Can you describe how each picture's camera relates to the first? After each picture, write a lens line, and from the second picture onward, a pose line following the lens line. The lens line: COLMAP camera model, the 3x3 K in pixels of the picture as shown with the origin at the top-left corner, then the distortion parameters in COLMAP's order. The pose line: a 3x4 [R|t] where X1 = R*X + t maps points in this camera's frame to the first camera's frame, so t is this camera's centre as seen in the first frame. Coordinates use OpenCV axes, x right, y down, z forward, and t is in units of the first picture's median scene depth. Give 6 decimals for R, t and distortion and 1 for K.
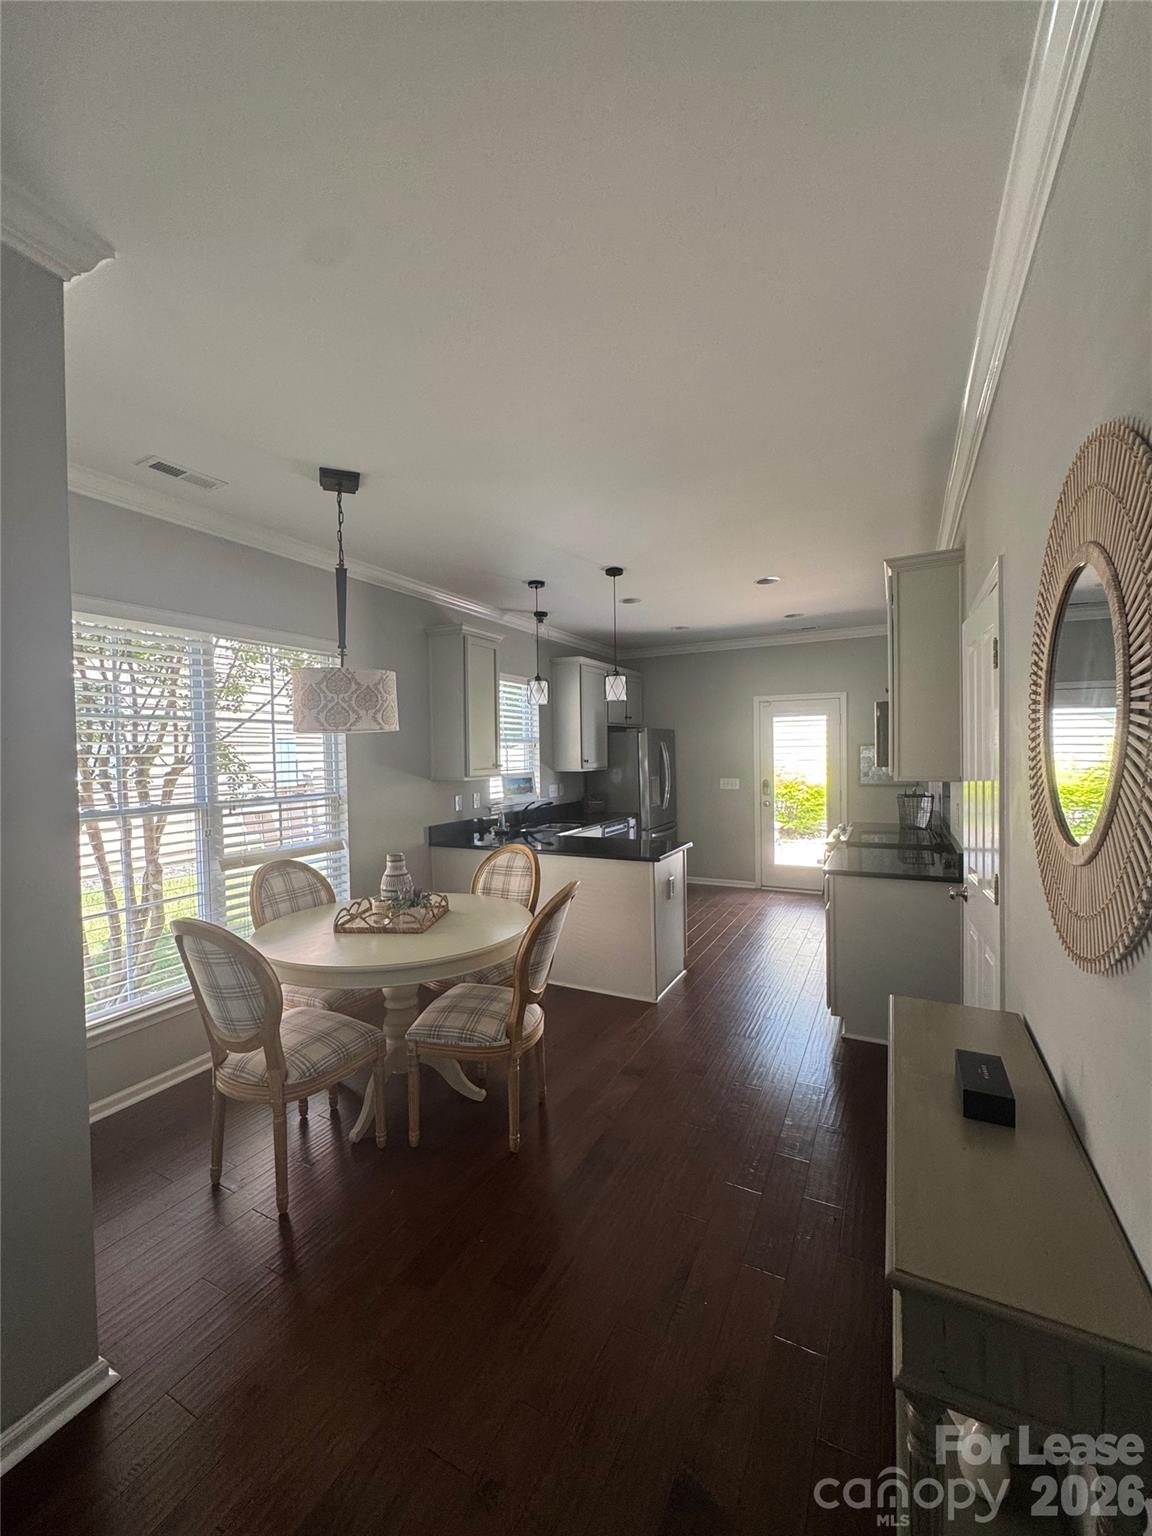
lens RADIAL K [[618.0, 0, 577.0], [0, 618.0, 767.6], [0, 0, 1]] dist [-0.003047, 0.000572]
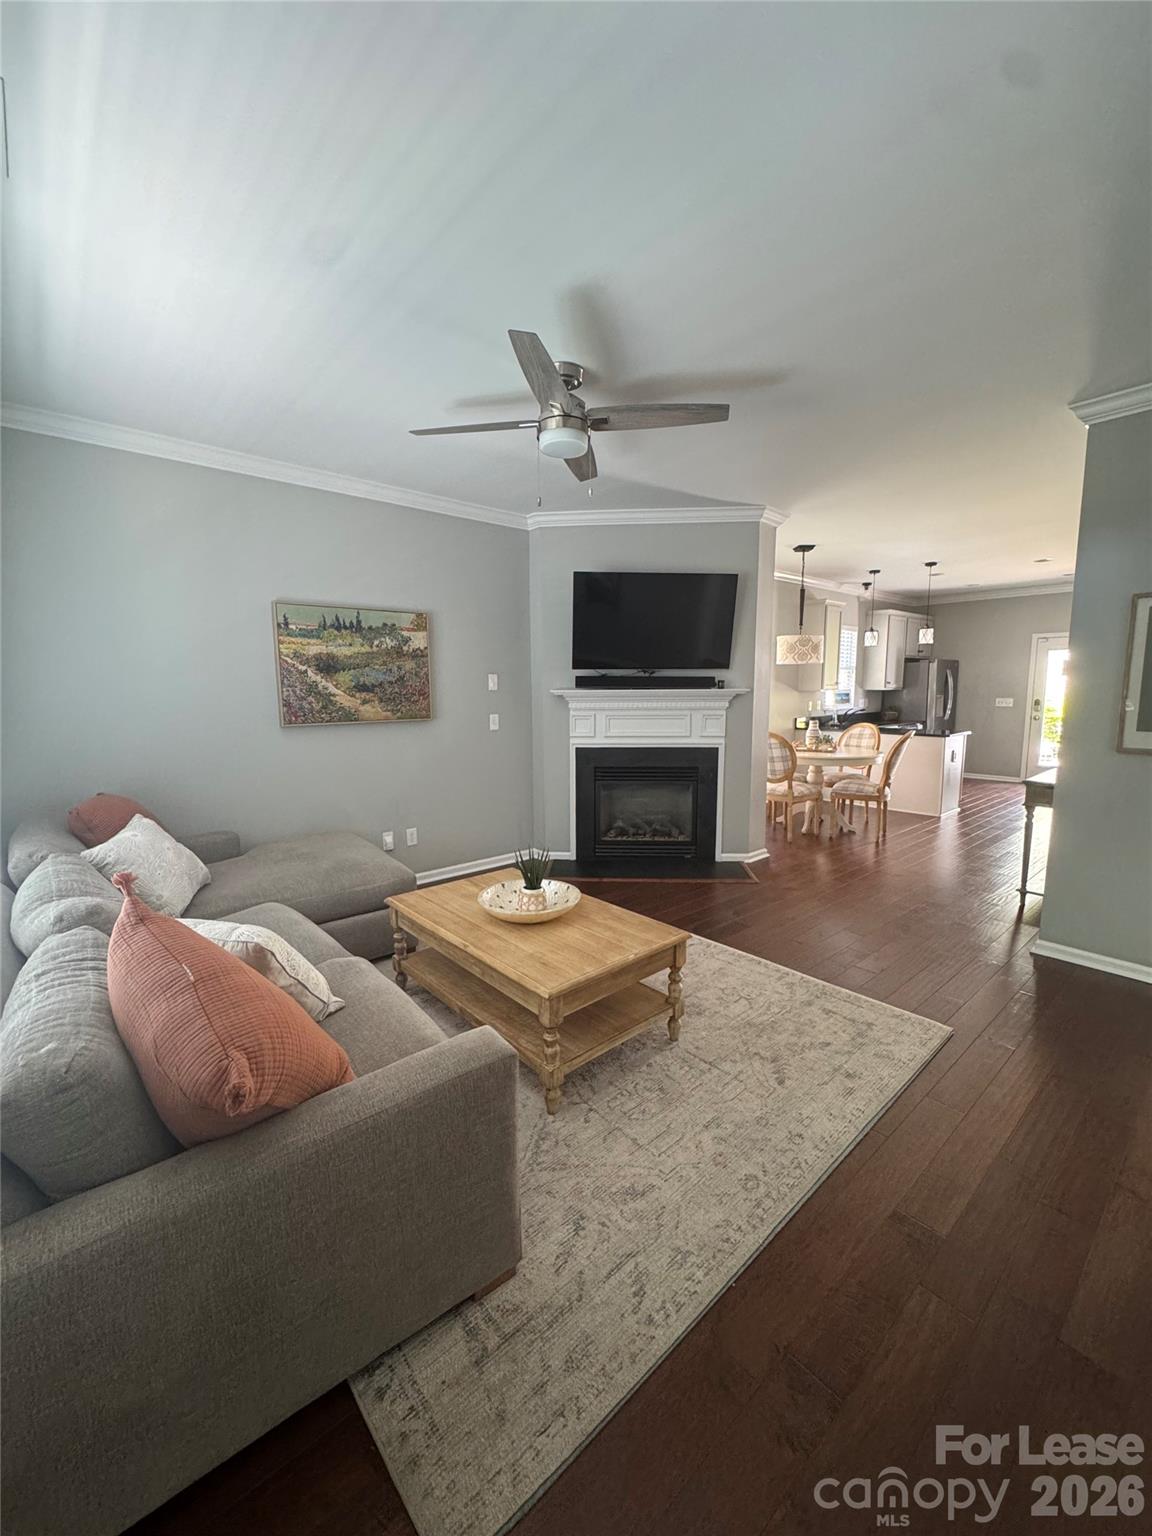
lens RADIAL K [[618.0, 0, 571.3], [0, 618.0, 765.4], [0, 0, 1]] dist [-0.003047, 0.000572]
pose [[0.928234, 0.060144, -0.367104, -0.138526], [-0.019584, 0.993376, 0.113229, 0.034023], [0.371482, -0.097913, 0.923263, -0.660341]]
